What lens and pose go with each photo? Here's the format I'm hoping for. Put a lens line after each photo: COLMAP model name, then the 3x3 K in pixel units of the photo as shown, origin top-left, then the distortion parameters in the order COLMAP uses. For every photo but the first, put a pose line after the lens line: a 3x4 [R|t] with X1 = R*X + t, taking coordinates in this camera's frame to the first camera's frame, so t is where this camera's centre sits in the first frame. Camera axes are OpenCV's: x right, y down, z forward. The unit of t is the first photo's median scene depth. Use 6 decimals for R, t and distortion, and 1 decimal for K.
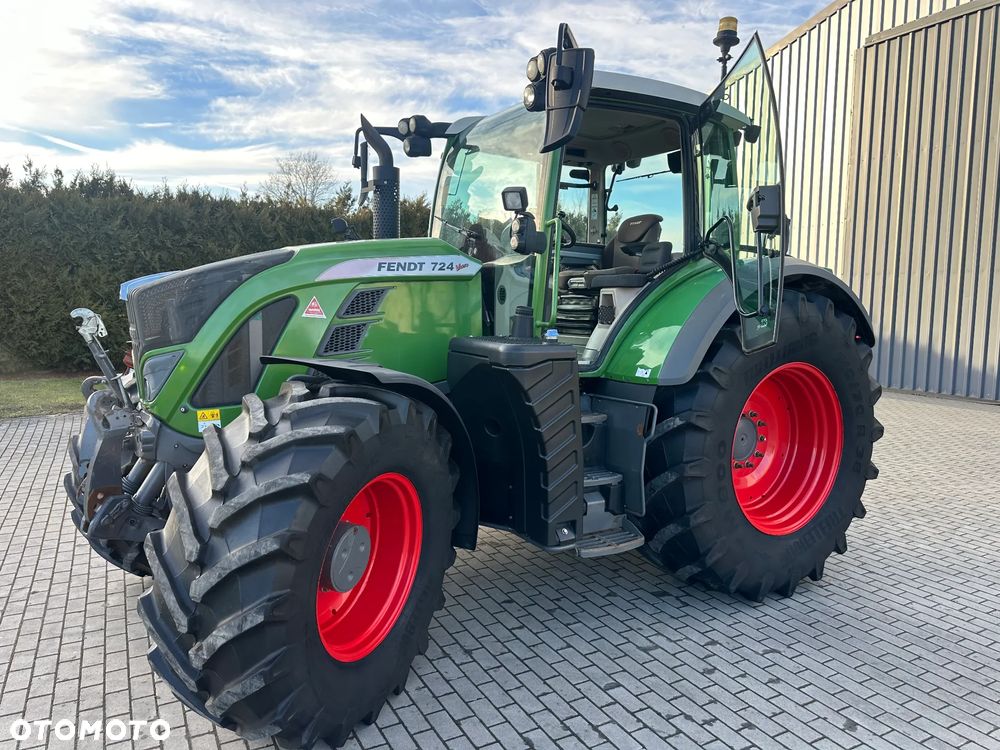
lens RADIAL K [[704.9, 0, 500.8], [0, 704.9, 371.1], [0, 0, 1]] dist [0.036134, -0.038814]
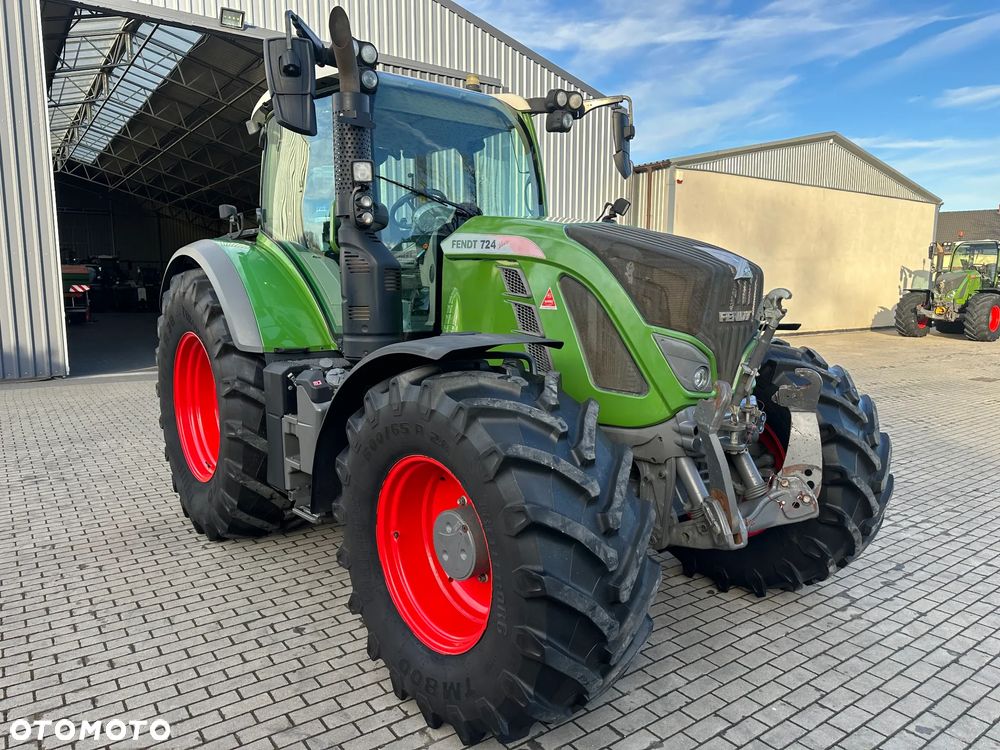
lens RADIAL K [[704.9, 0, 502.7], [0, 704.9, 372.3], [0, 0, 1]] dist [0.036134, -0.038814]
pose [[-0.124707, -0.129578, 0.983696, -1.219607], [0.104682, 0.984184, 0.142913, -0.126338], [-0.986656, 0.120797, -0.109170, 1.252489]]
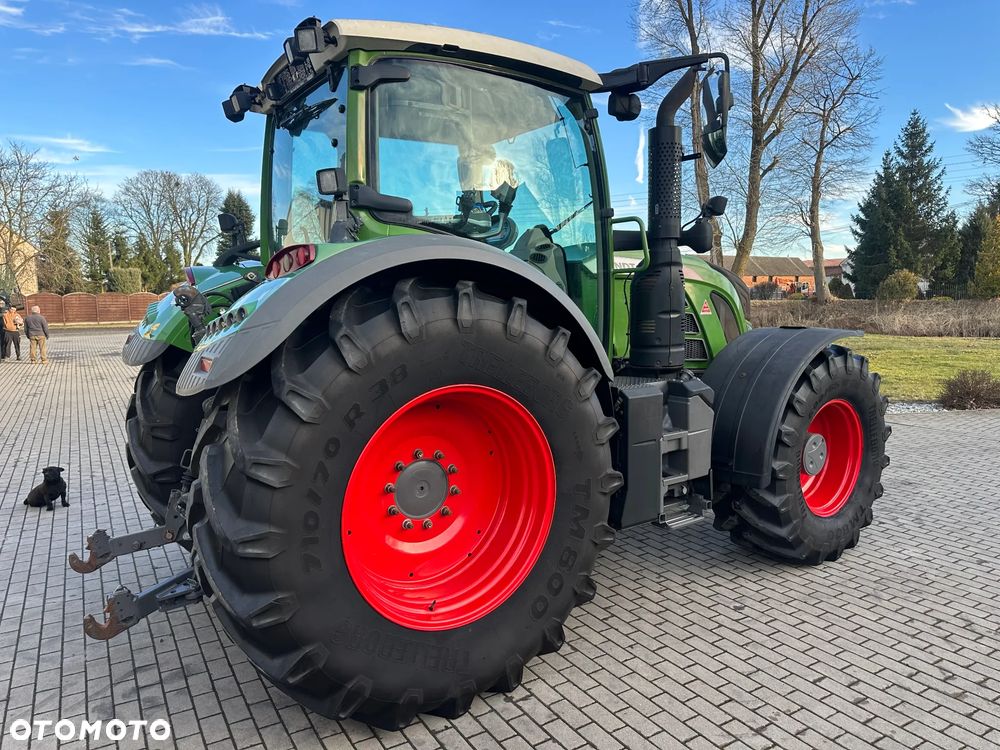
lens RADIAL K [[704.9, 0, 502.6], [0, 704.9, 373.1], [0, 0, 1]] dist [0.036134, -0.038814]
pose [[-0.999142, 0.013637, -0.039097, 0.074562], [0.005105, 0.977574, 0.210532, -0.245518], [0.041091, 0.210151, -0.976805, 2.389984]]
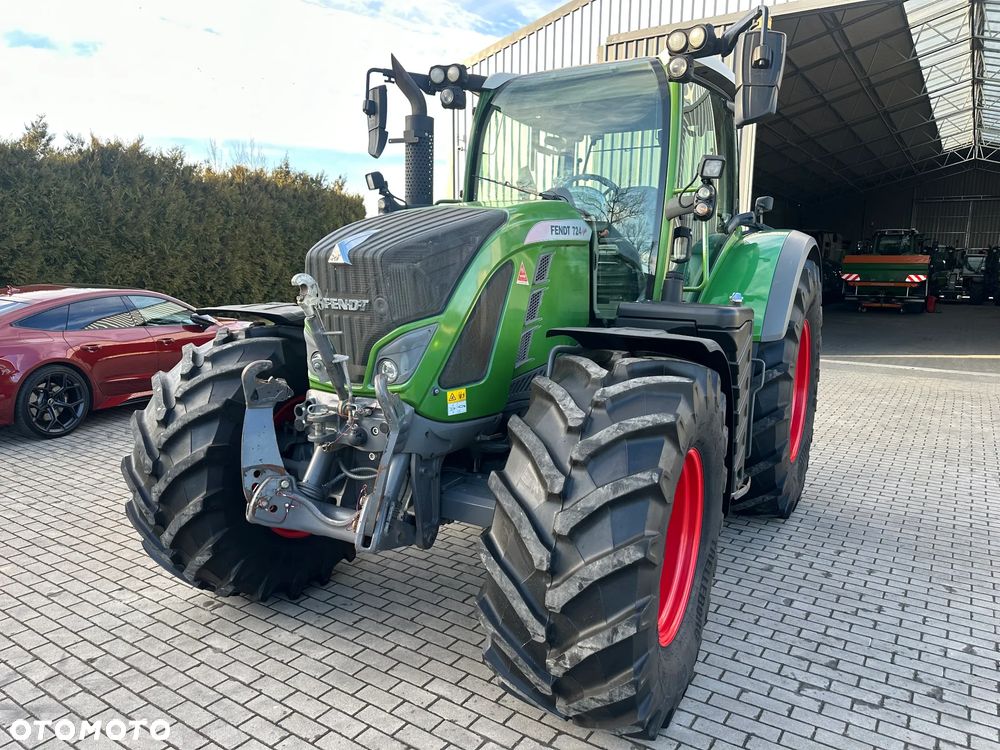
lens RADIAL K [[704.9, 0, 497.6], [0, 704.9, 377.0], [0, 0, 1]] dist [0.036134, -0.038814]
pose [[0.885437, -0.065048, 0.460184, -0.668277], [0.040286, 0.997172, 0.063439, -0.013129], [-0.463009, -0.037632, 0.885554, 0.178733]]
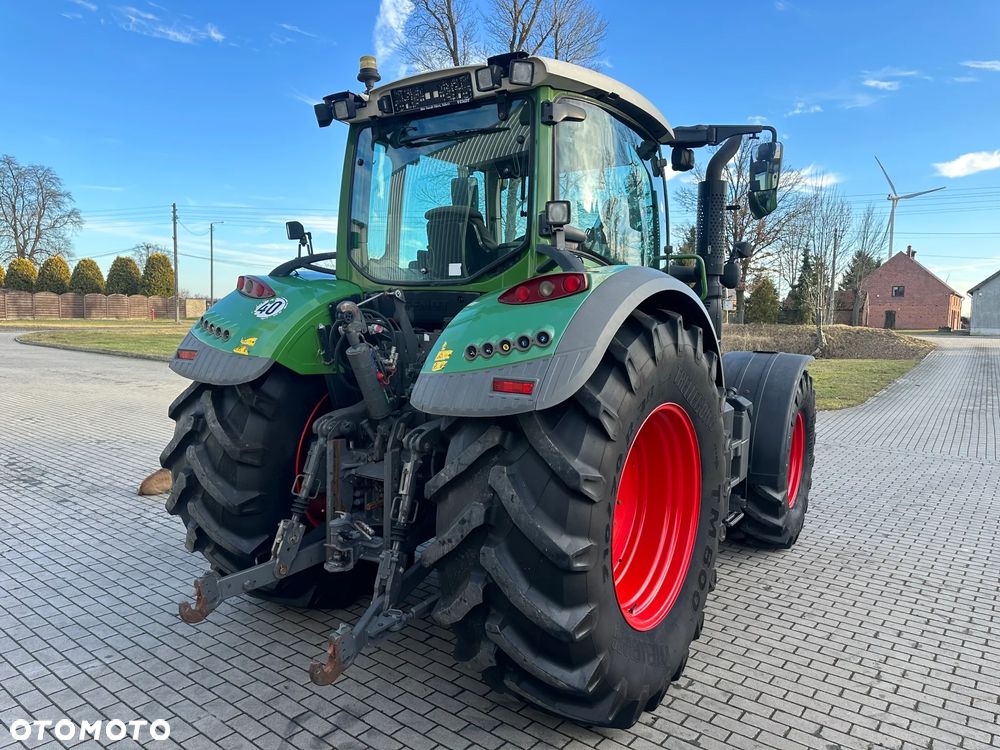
lens RADIAL K [[704.9, 0, 504.4], [0, 704.9, 366.0], [0, 0, 1]] dist [0.036134, -0.038814]
pose [[-0.918564, 0.002776, -0.395263, 0.604042], [-0.070304, 0.982884, 0.170282, -0.247253], [0.388970, 0.184204, -0.902647, 2.326936]]
